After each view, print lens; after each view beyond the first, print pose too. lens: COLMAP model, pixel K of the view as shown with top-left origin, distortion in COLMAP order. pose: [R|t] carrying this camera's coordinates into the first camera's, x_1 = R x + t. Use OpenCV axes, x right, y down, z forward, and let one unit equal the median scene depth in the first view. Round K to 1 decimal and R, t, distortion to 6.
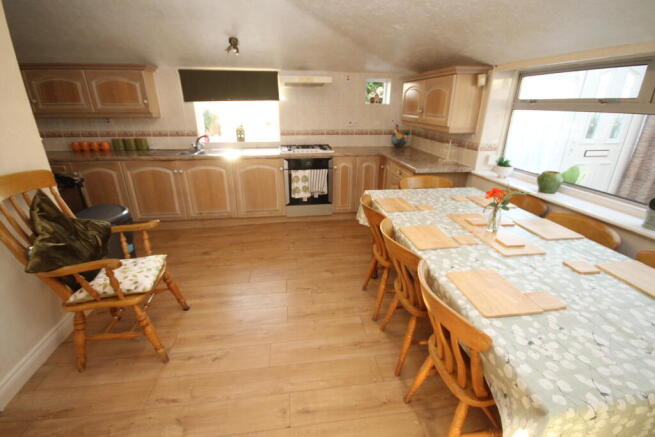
lens RADIAL K [[300.7, 0, 326.8], [0, 300.7, 219.8], [0, 0, 1]] dist [-0.002031, -0.000157]
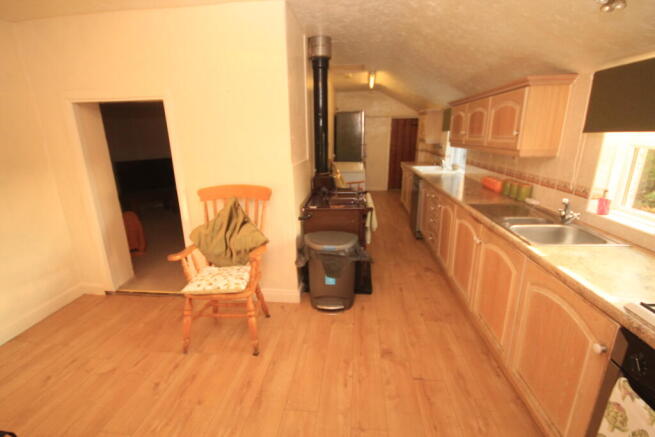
lens RADIAL K [[300.7, 0, 327.3], [0, 300.7, 219.1], [0, 0, 1]] dist [-0.002031, -0.000157]
pose [[-0.230592, 0.266095, -0.935960, 0.156989], [-0.327828, 0.884404, 0.332204, -0.287051], [0.916164, 0.383437, -0.116703, 0.709044]]
